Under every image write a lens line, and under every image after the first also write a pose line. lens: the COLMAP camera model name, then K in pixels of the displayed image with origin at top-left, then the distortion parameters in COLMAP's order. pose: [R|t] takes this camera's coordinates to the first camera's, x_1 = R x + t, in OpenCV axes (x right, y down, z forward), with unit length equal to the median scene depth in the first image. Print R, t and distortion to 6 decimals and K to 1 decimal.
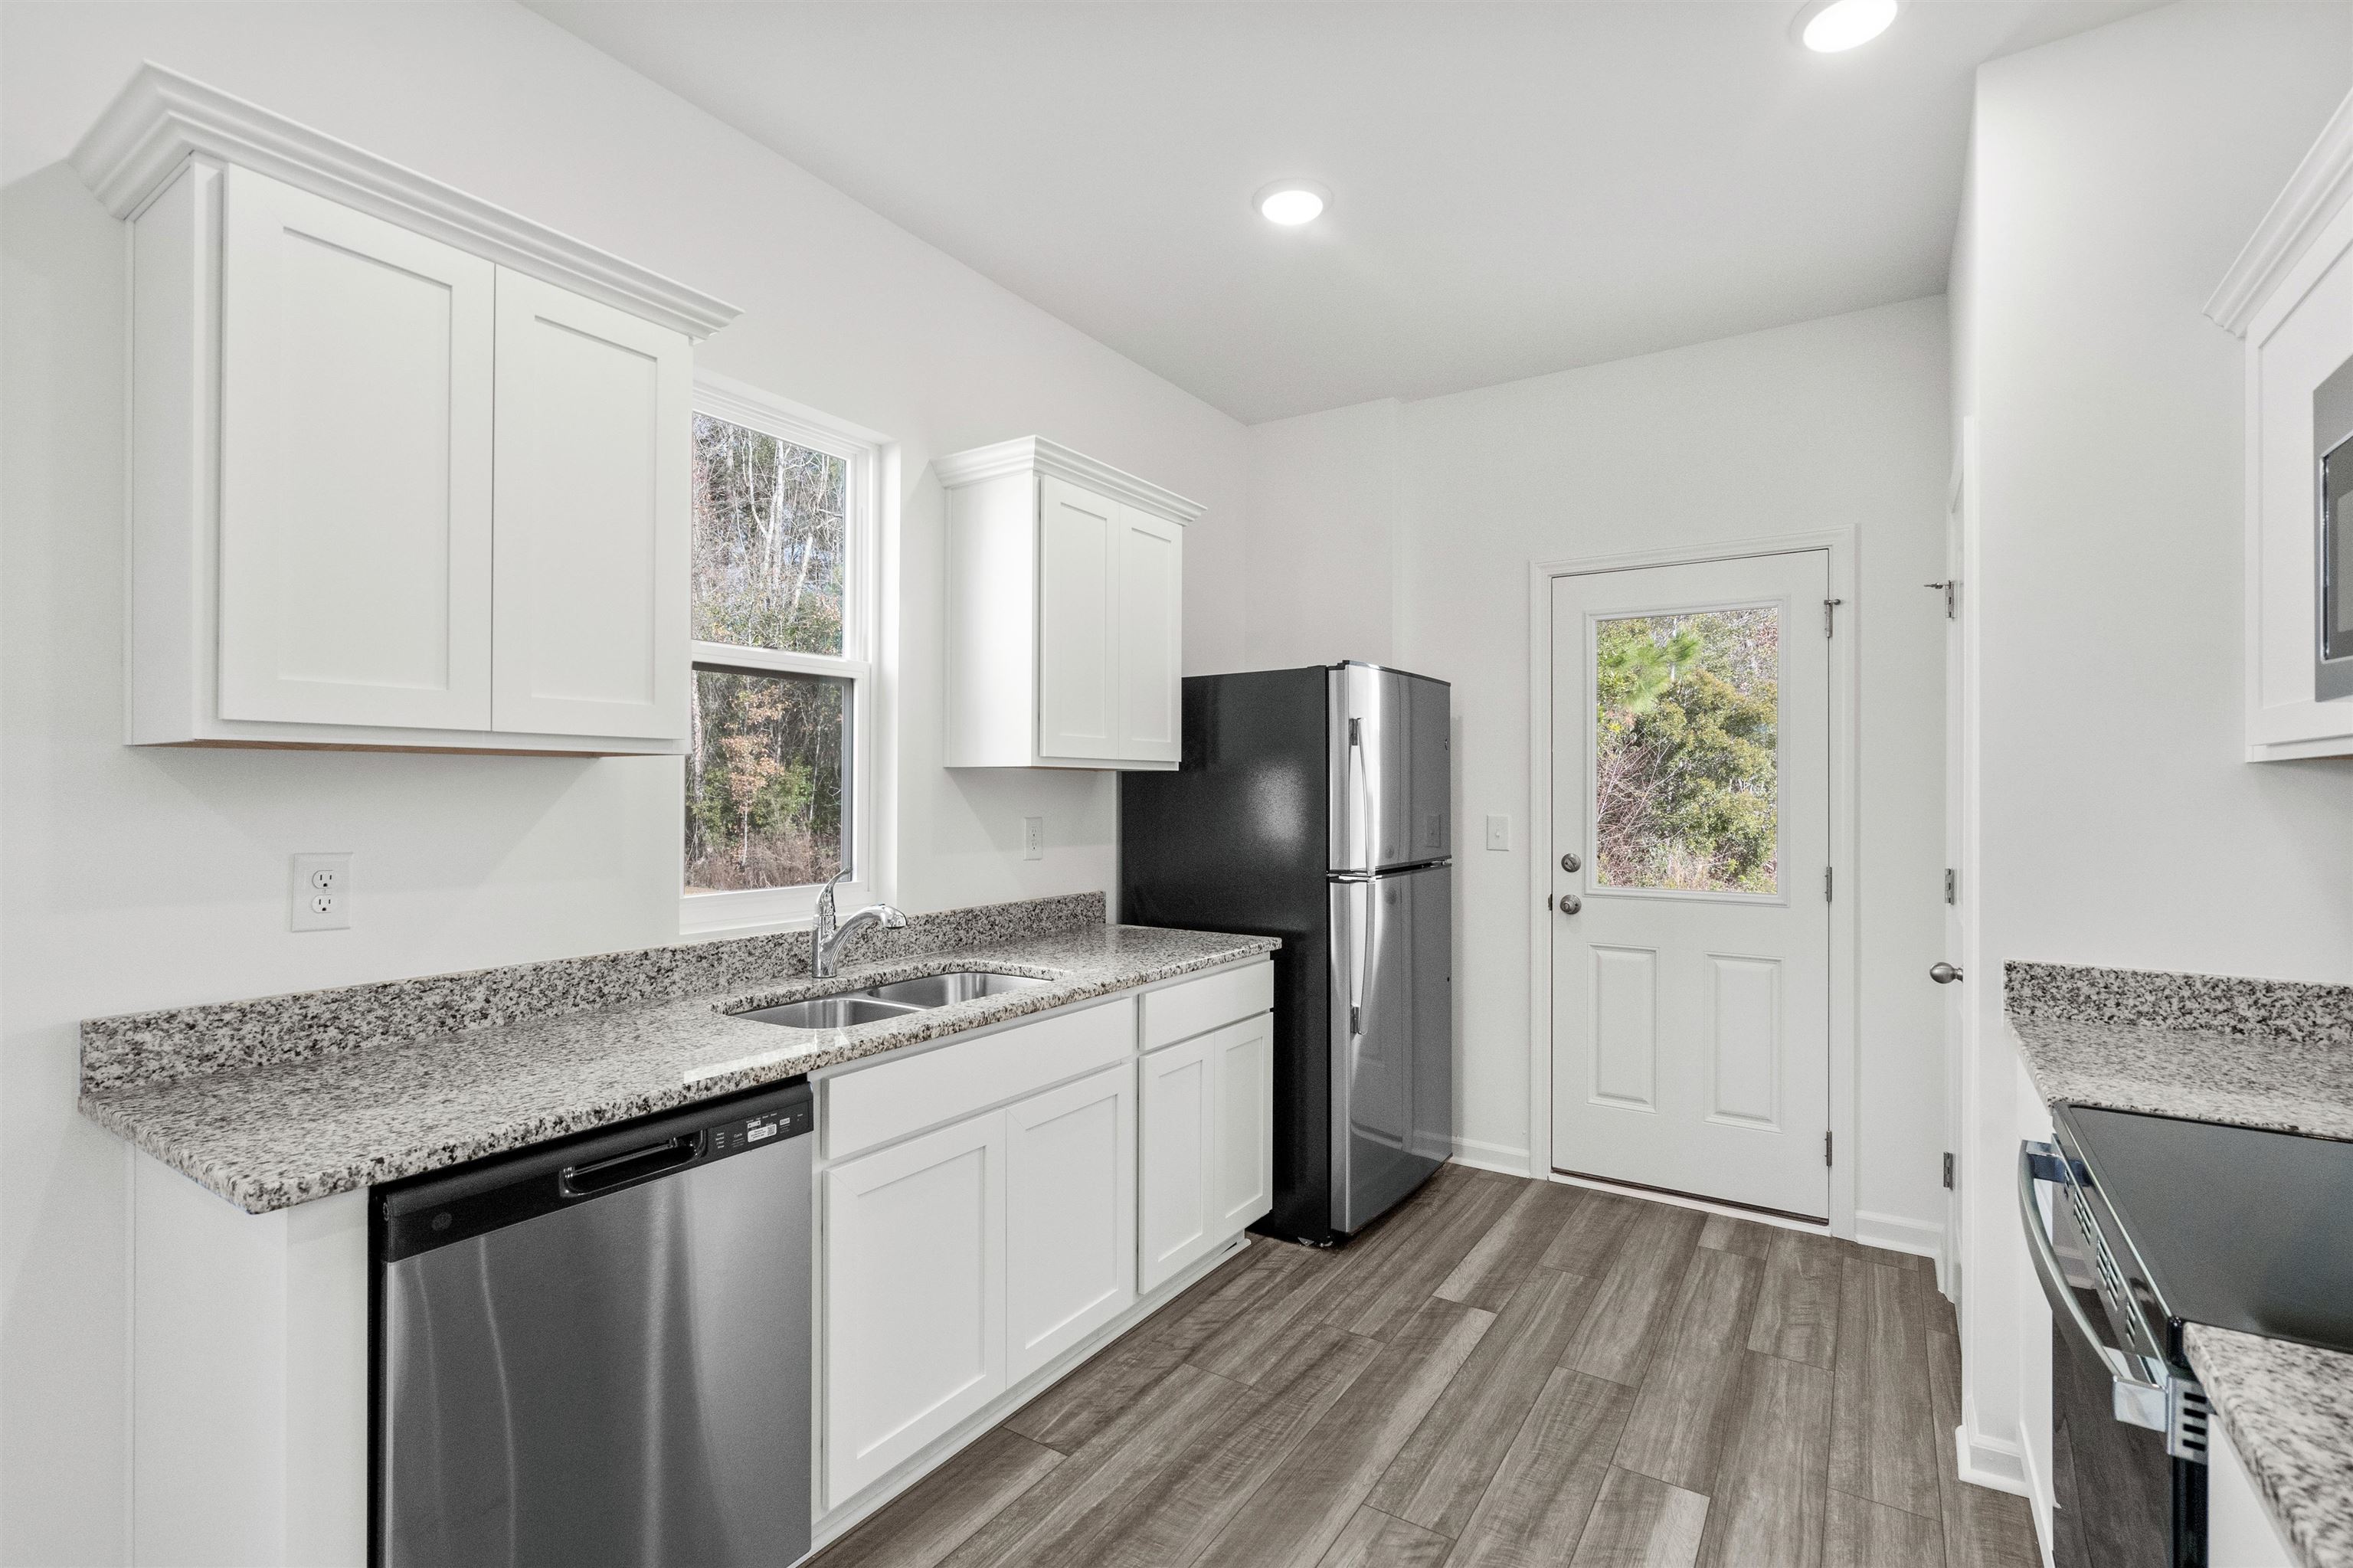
lens RADIAL K [[1094.3, 0, 1176.5], [0, 1094.3, 784.0], [0, 0, 1]] dist [0.000367, 0.000315]
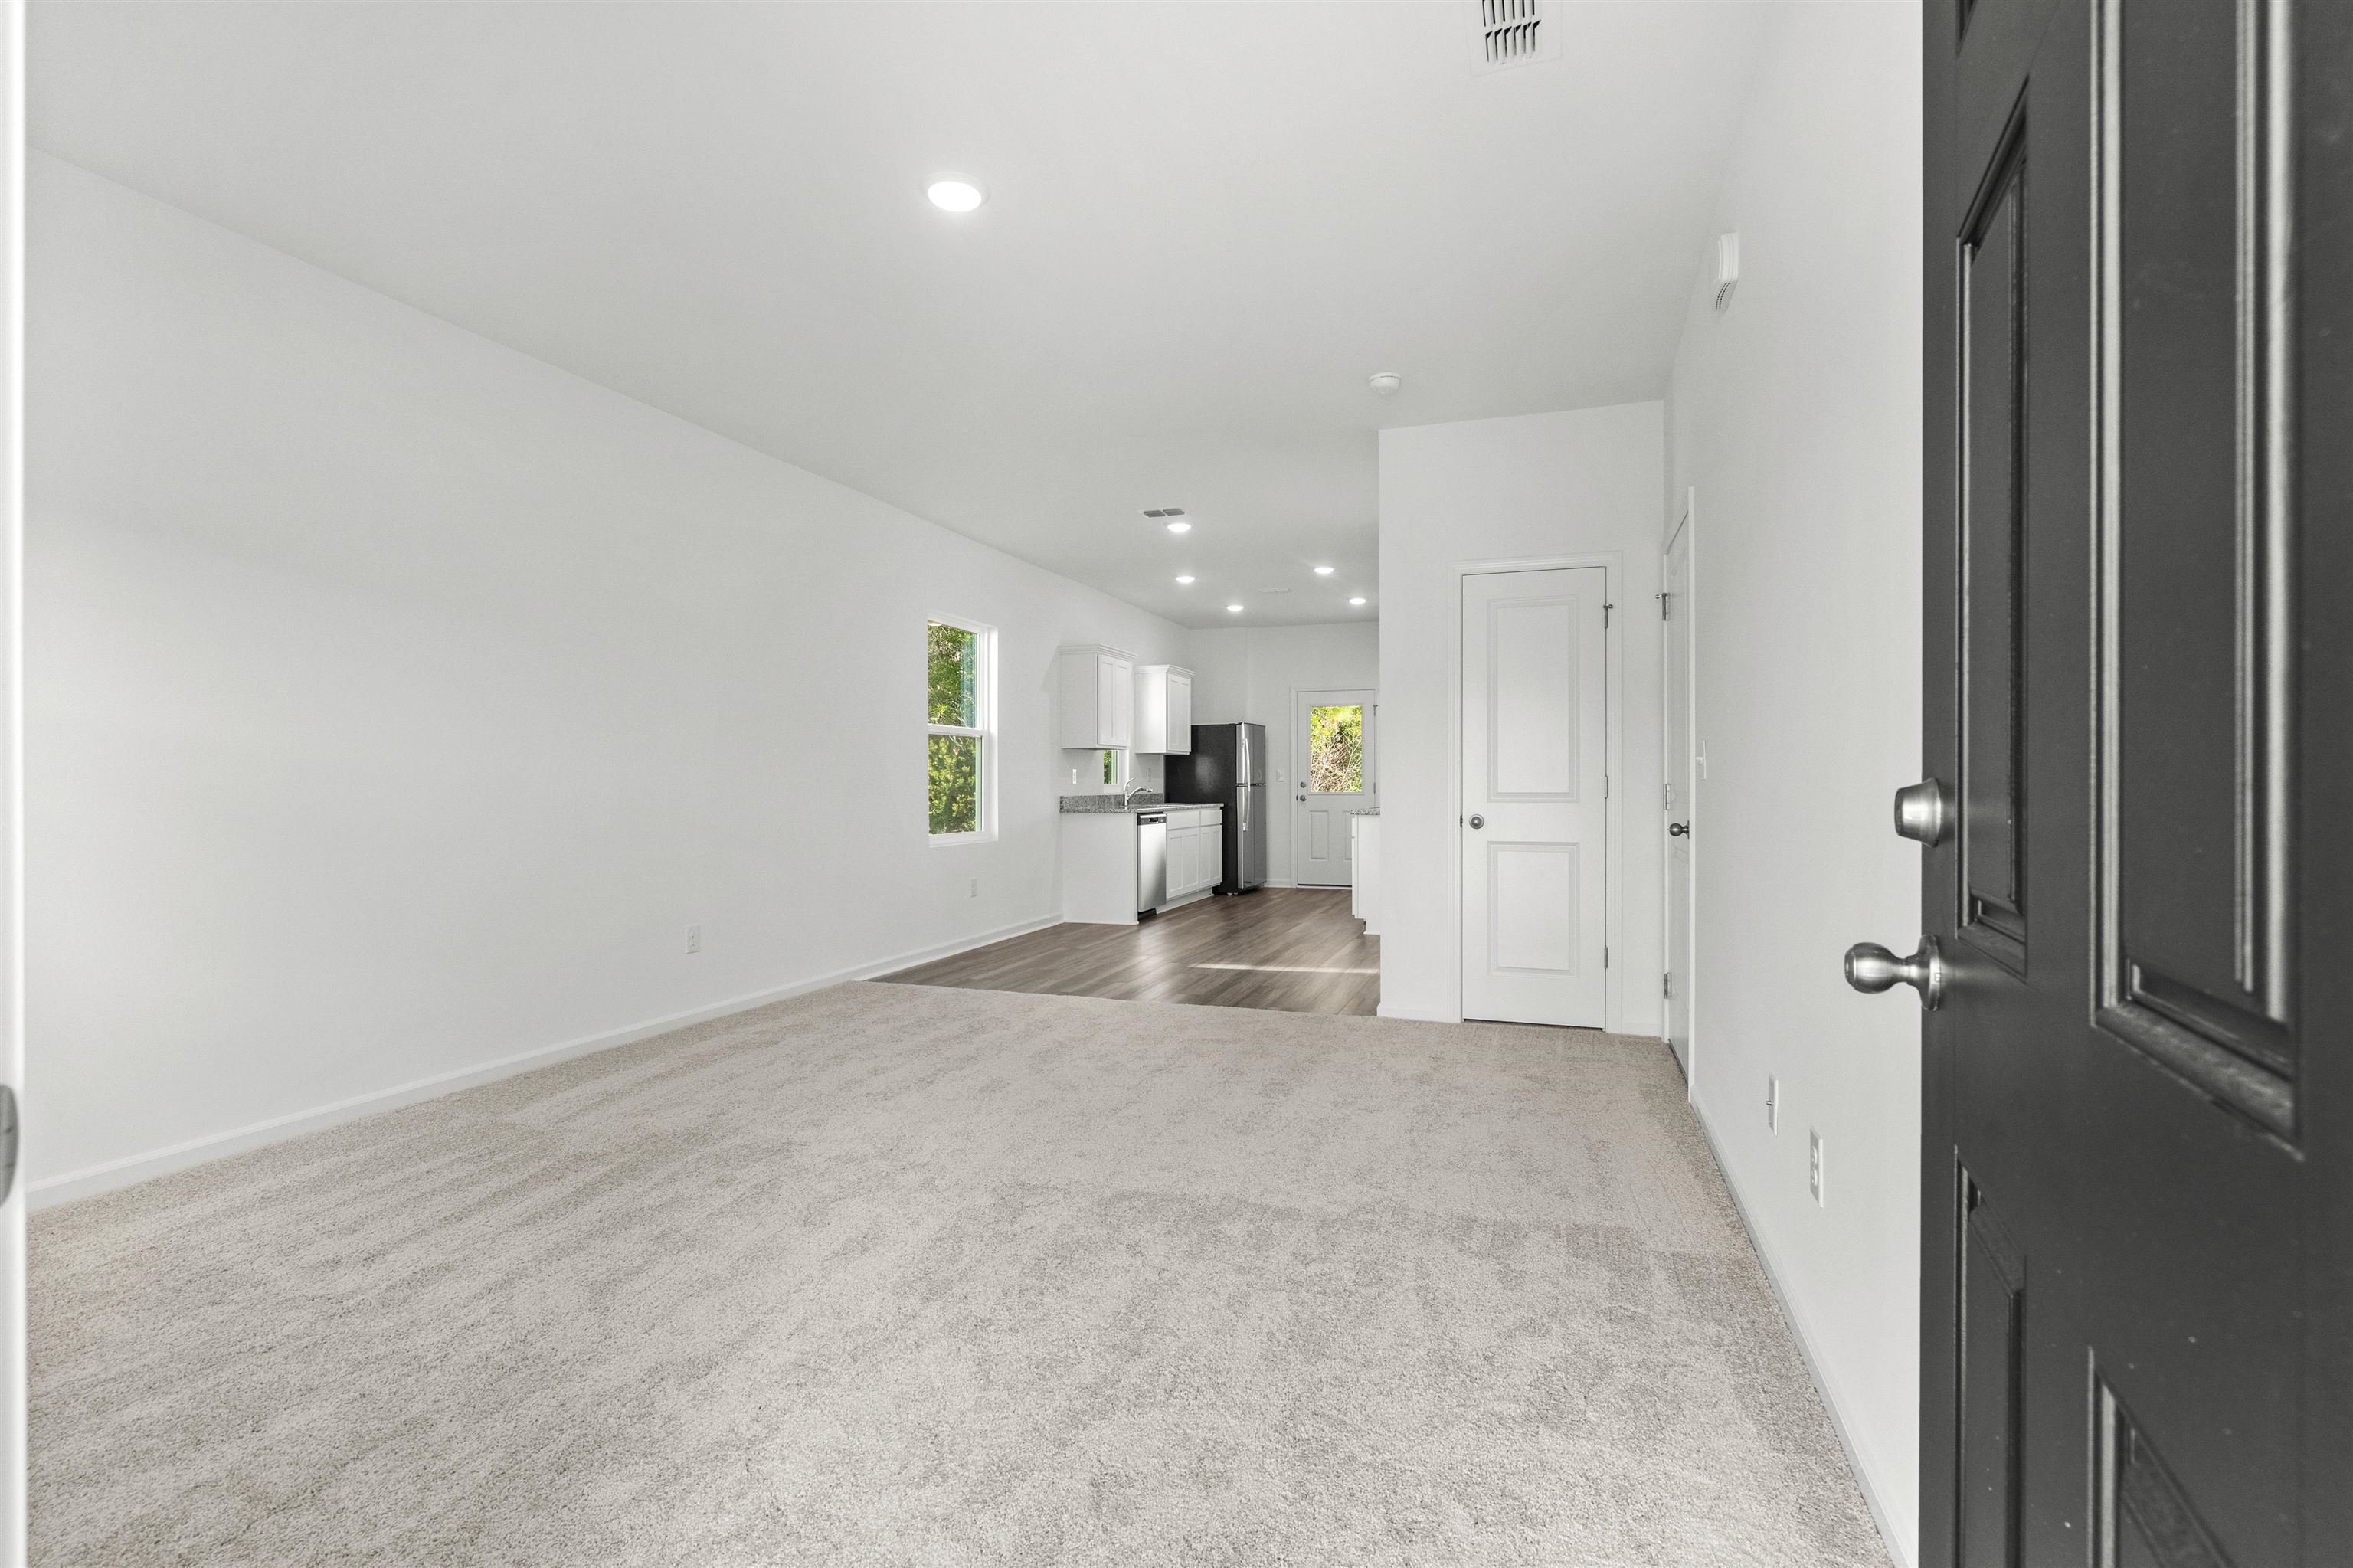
lens RADIAL K [[1094.3, 0, 1176.5], [0, 1094.3, 784.0], [0, 0, 1]] dist [0.000367, 0.000315]
pose [[0.971787, -0.003700, 0.235832, -0.711795], [0.002020, 0.999971, 0.007365, 0.046540], [-0.235852, -0.006681, 0.971766, -1.908799]]
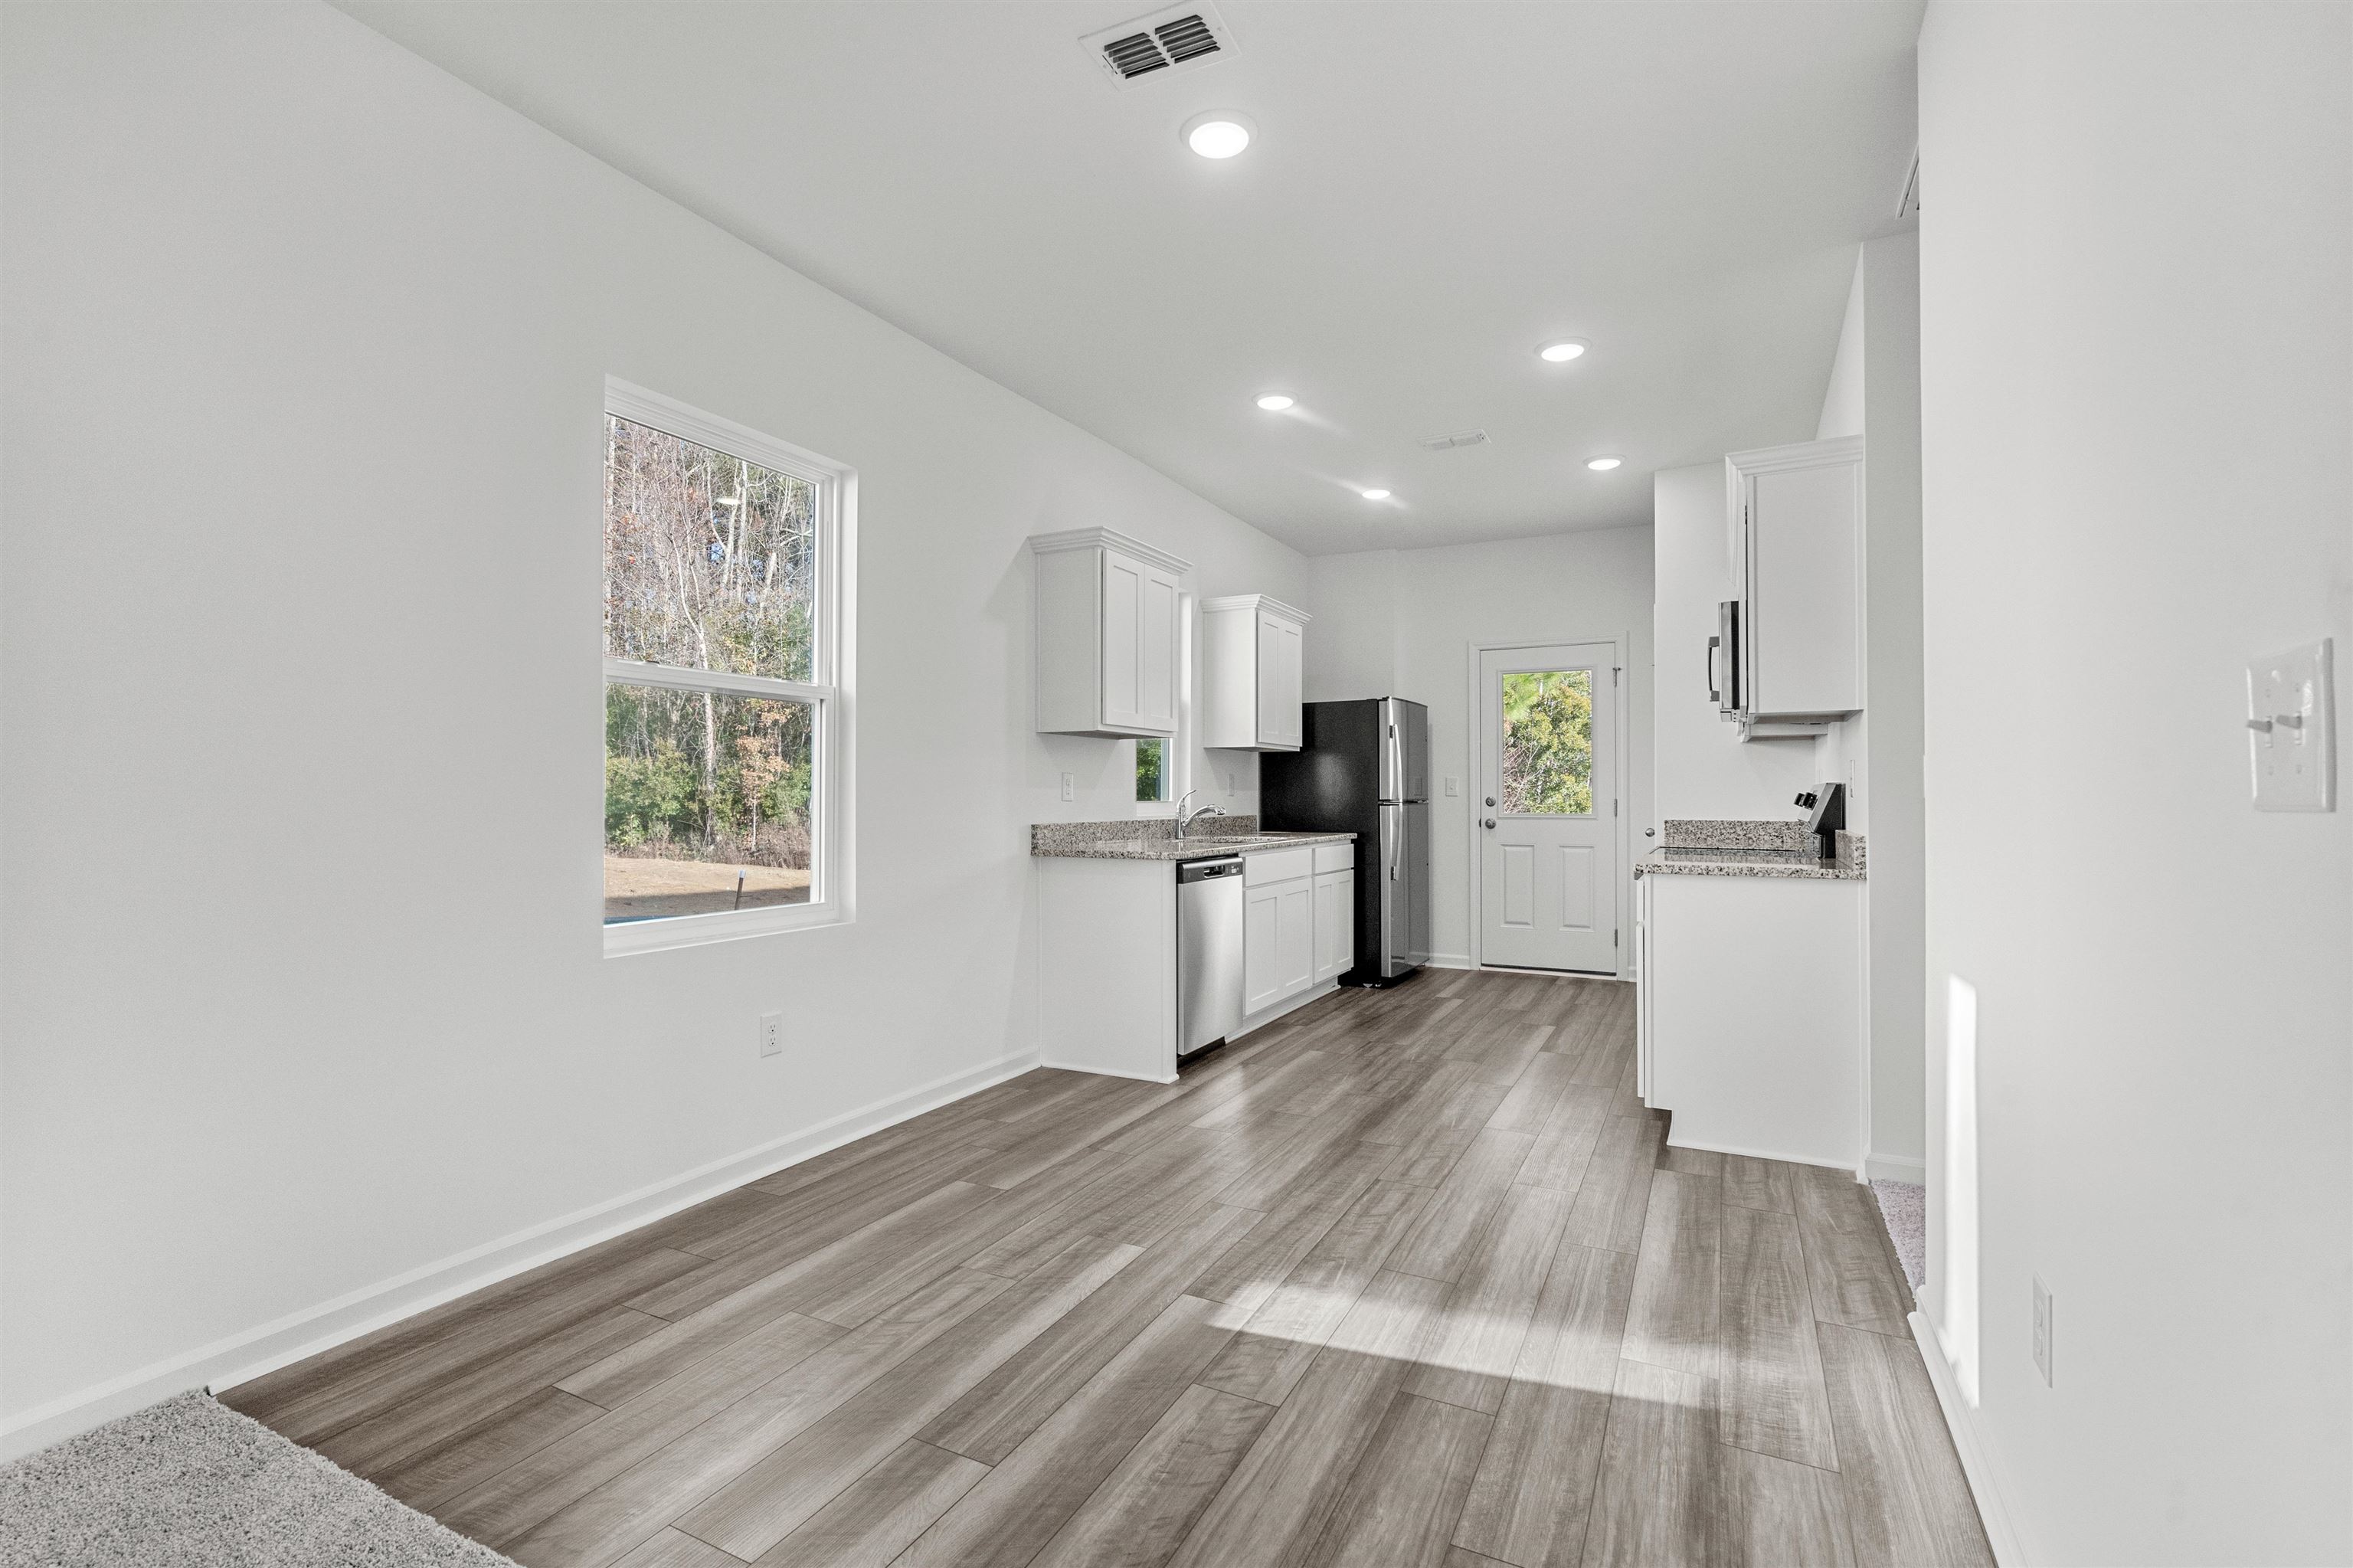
lens RADIAL K [[1094.3, 0, 1176.5], [0, 1094.3, 784.0], [0, 0, 1]] dist [0.000367, 0.000315]
pose [[0.994583, -0.000765, 0.103943, -0.372839], [0.001197, 0.999991, -0.004100, 0.048648], [-0.103939, 0.004203, 0.994575, -0.818294]]
